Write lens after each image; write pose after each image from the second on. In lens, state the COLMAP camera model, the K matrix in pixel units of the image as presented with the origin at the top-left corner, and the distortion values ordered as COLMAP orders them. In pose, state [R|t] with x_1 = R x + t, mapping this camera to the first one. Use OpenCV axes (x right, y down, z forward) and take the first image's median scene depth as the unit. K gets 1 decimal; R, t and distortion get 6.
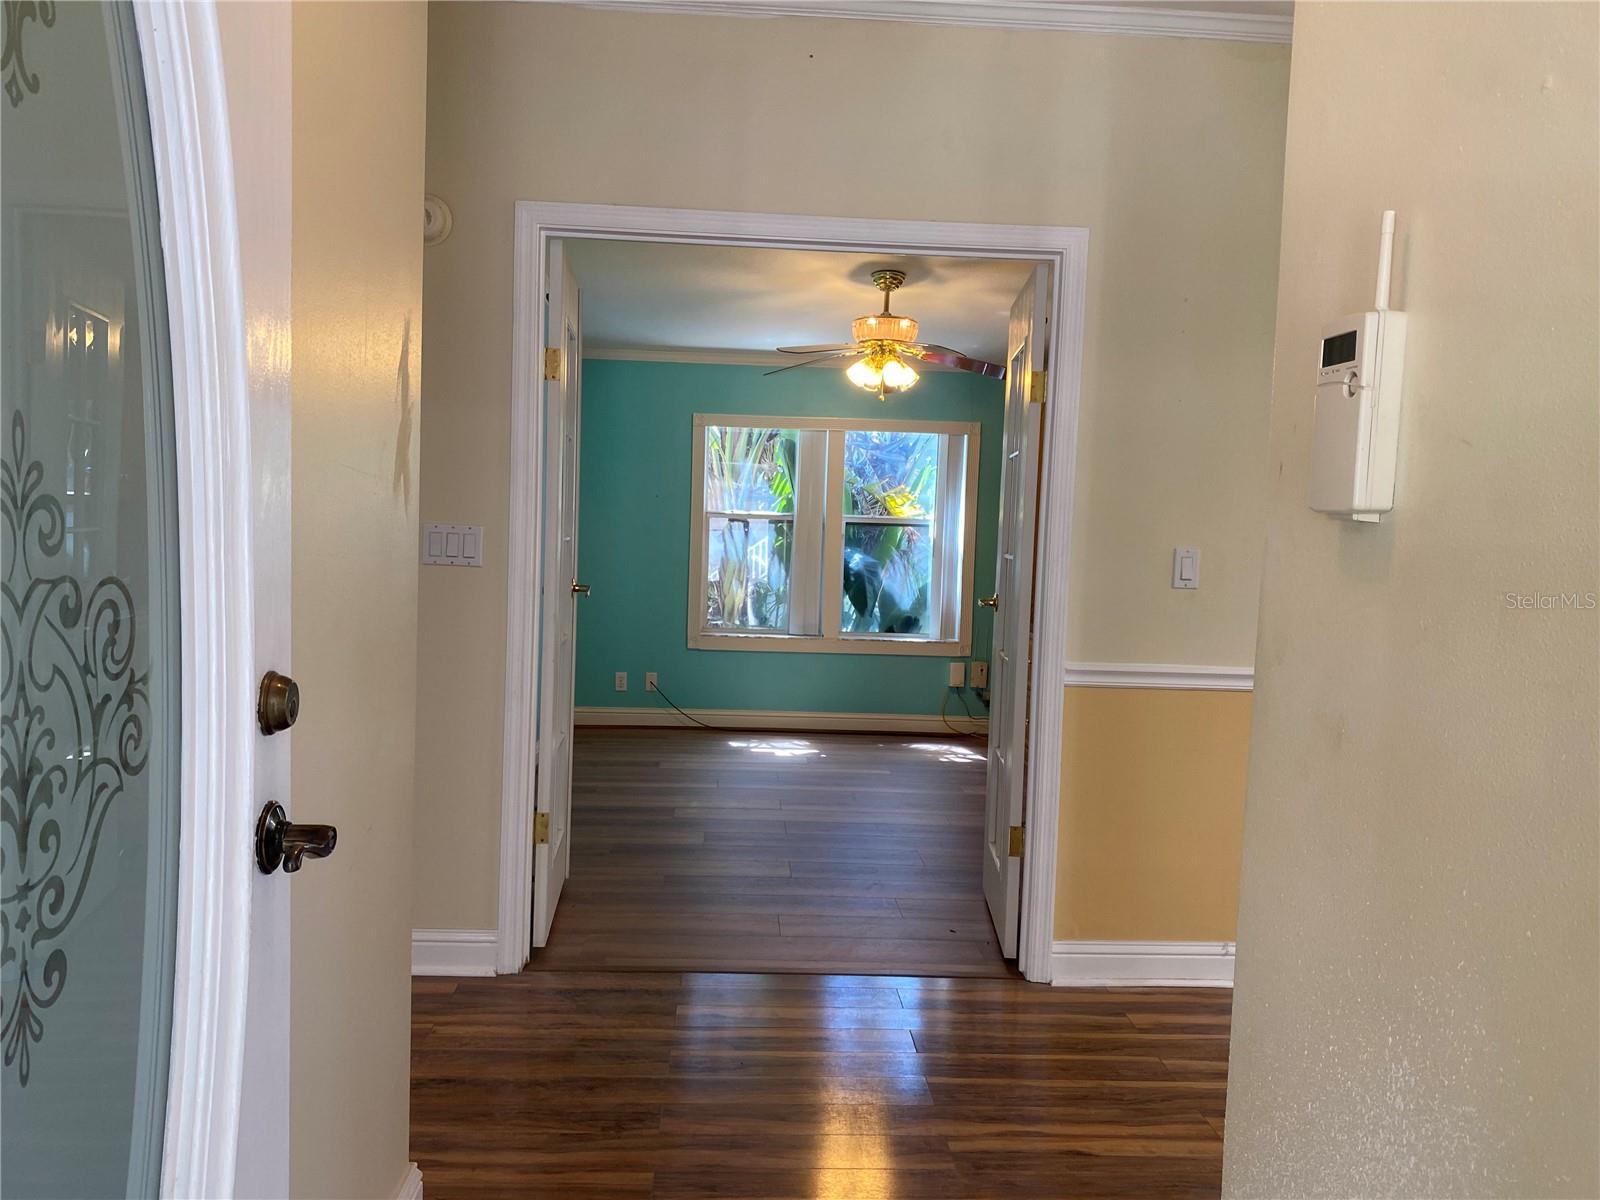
lens RADIAL K [[1219.0, 0, 800.4], [0, 1219.0, 599.5], [0, 0, 1]] dist [0.053166, -0.066390]
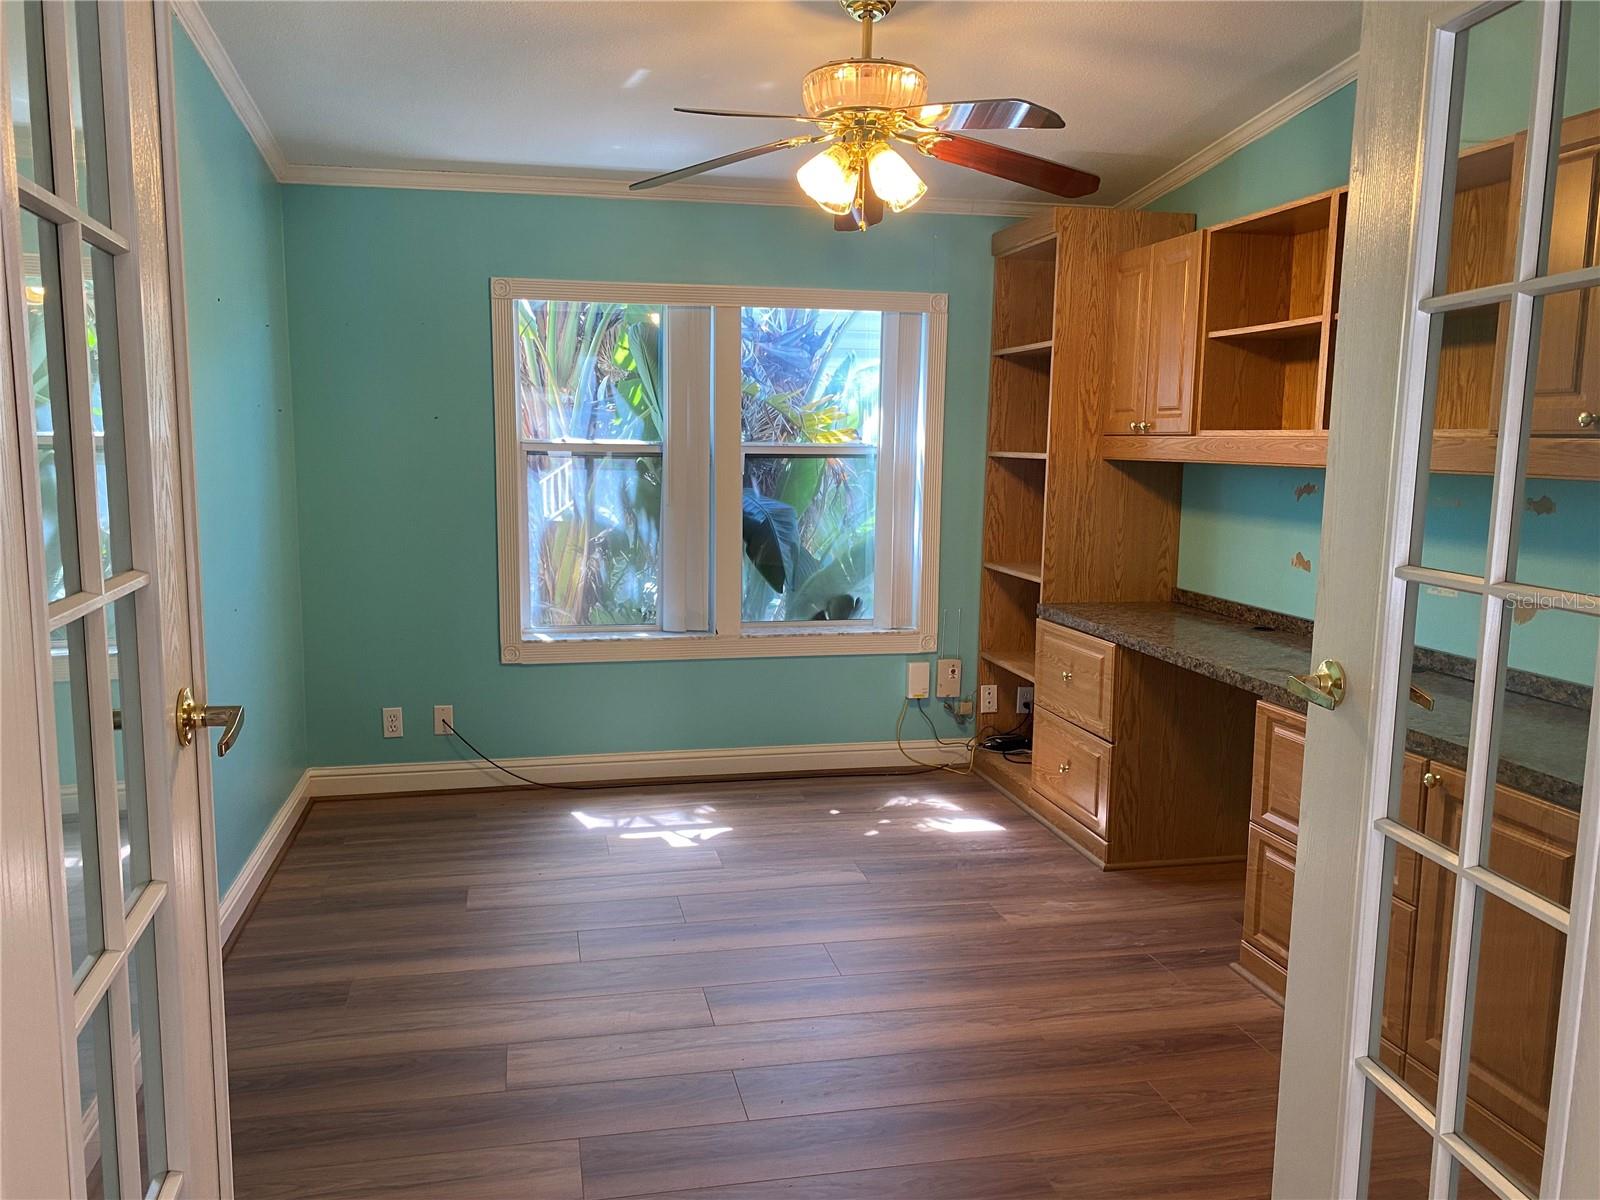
lens RADIAL K [[1219.0, 0, 797.4], [0, 1219.0, 611.0], [0, 0, 1]] dist [0.053166, -0.066390]
pose [[0.986257, -0.044413, 0.159138, -0.040807], [0.031537, 0.996088, 0.082542, -0.032838], [-0.162182, -0.076388, 0.983800, 0.356879]]
